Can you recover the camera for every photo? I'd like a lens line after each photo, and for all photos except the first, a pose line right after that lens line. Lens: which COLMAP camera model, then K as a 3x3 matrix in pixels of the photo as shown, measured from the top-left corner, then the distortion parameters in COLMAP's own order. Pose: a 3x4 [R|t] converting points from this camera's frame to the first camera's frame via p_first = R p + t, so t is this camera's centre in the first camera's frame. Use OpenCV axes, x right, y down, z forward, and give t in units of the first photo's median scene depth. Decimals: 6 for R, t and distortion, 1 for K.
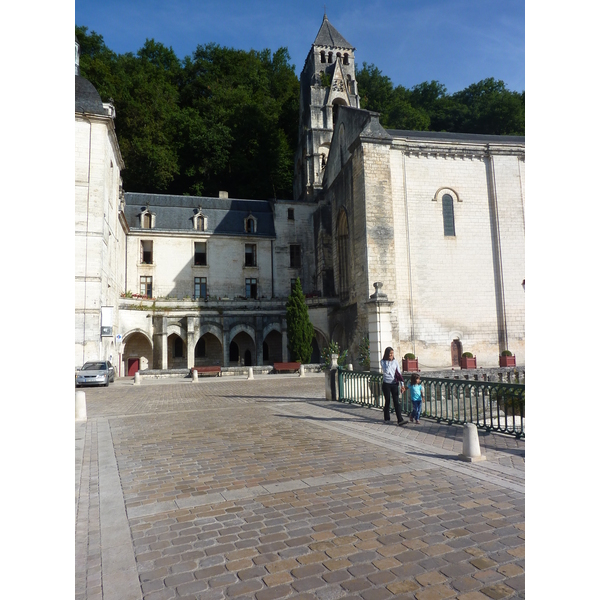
lens RADIAL K [[462.2, 0, 301.2], [0, 462.2, 302.3], [0, 0, 1]] dist [-0.008501, -0.020965]
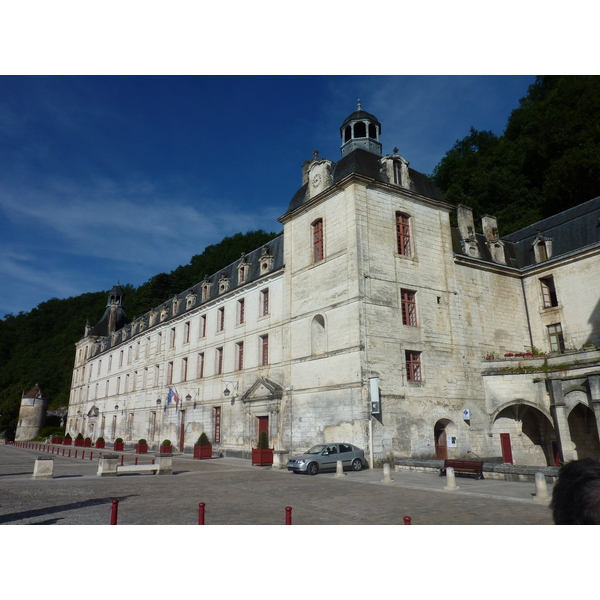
lens RADIAL K [[462.2, 0, 301.5], [0, 462.2, 297.2], [0, 0, 1]] dist [-0.008501, -0.020965]
pose [[0.219126, -0.254194, -0.942003, 0.285585], [0.095680, 0.966412, -0.238524, 0.039362], [0.970994, -0.037864, 0.236087, 0.473829]]
